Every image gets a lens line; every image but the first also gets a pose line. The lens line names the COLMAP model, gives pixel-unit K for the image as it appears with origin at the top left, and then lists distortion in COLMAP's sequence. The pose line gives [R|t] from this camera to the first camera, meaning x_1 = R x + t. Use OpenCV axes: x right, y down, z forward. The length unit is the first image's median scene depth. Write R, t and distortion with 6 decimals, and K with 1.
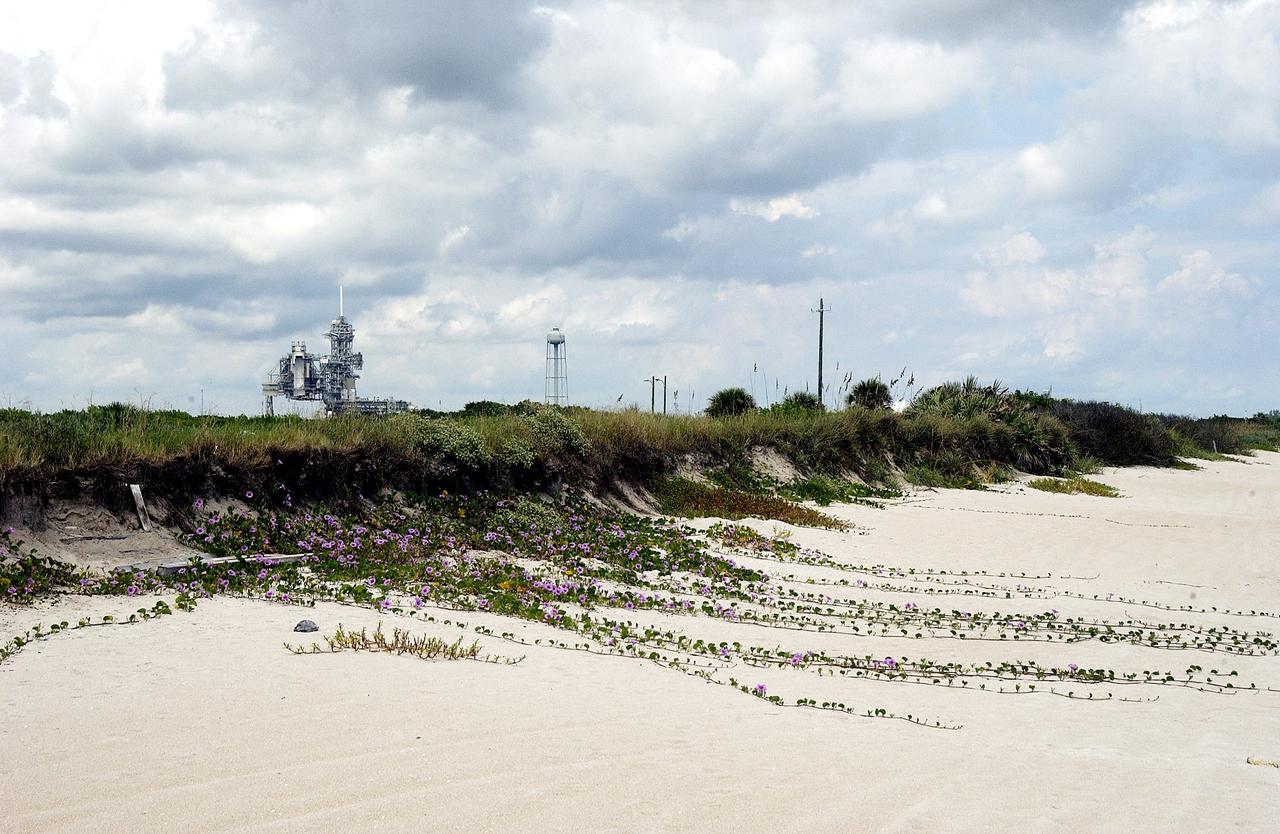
lens RADIAL K [[2397.6, 0, 640.0], [0, 2397.6, 417.0], [0, 0, 1]] dist [0.105630, 0.365551]
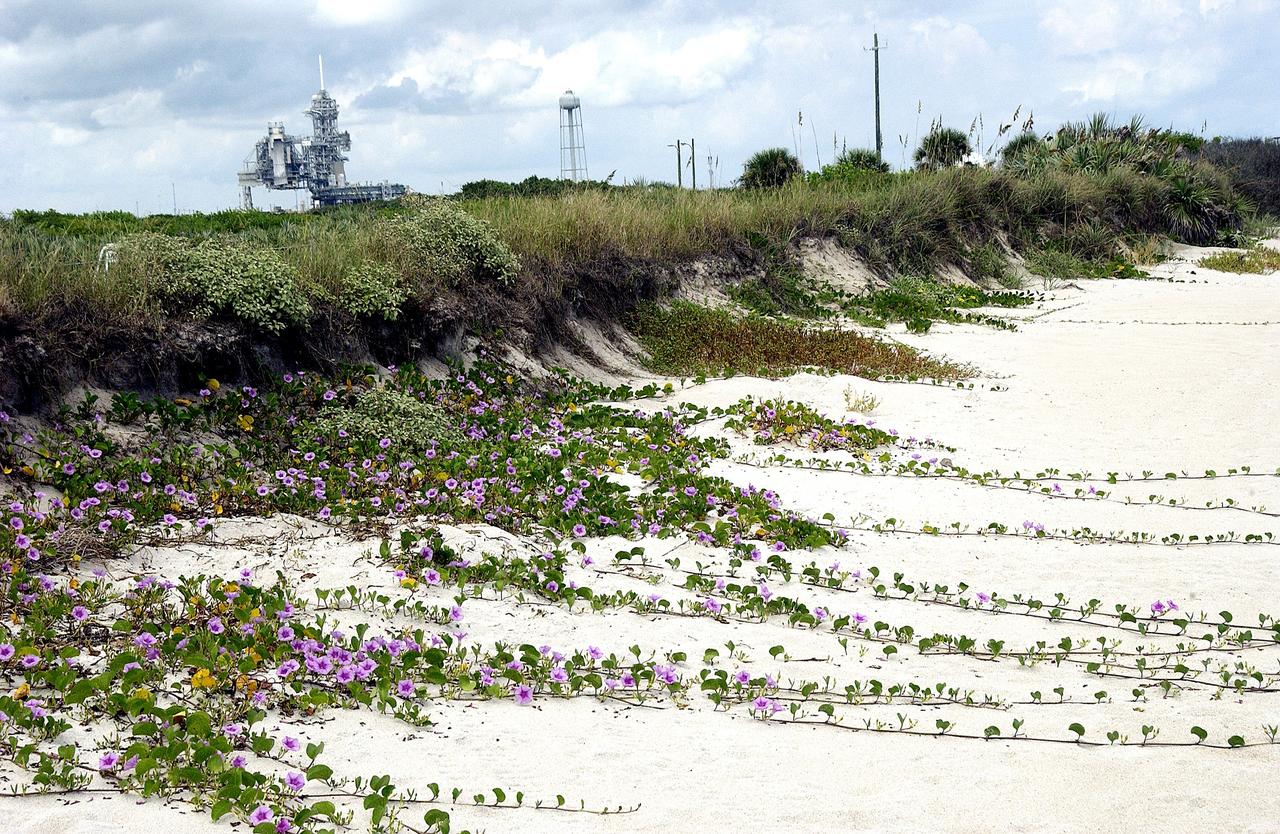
lens RADIAL K [[2397.6, 0, 640.0], [0, 2397.6, 417.0], [0, 0, 1]] dist [0.105630, 0.365551]
pose [[0.998292, -0.053130, -0.024278, 0.017755], [0.055227, 0.993854, 0.095939, -0.004827], [0.019031, -0.097116, 0.995091, 0.371029]]
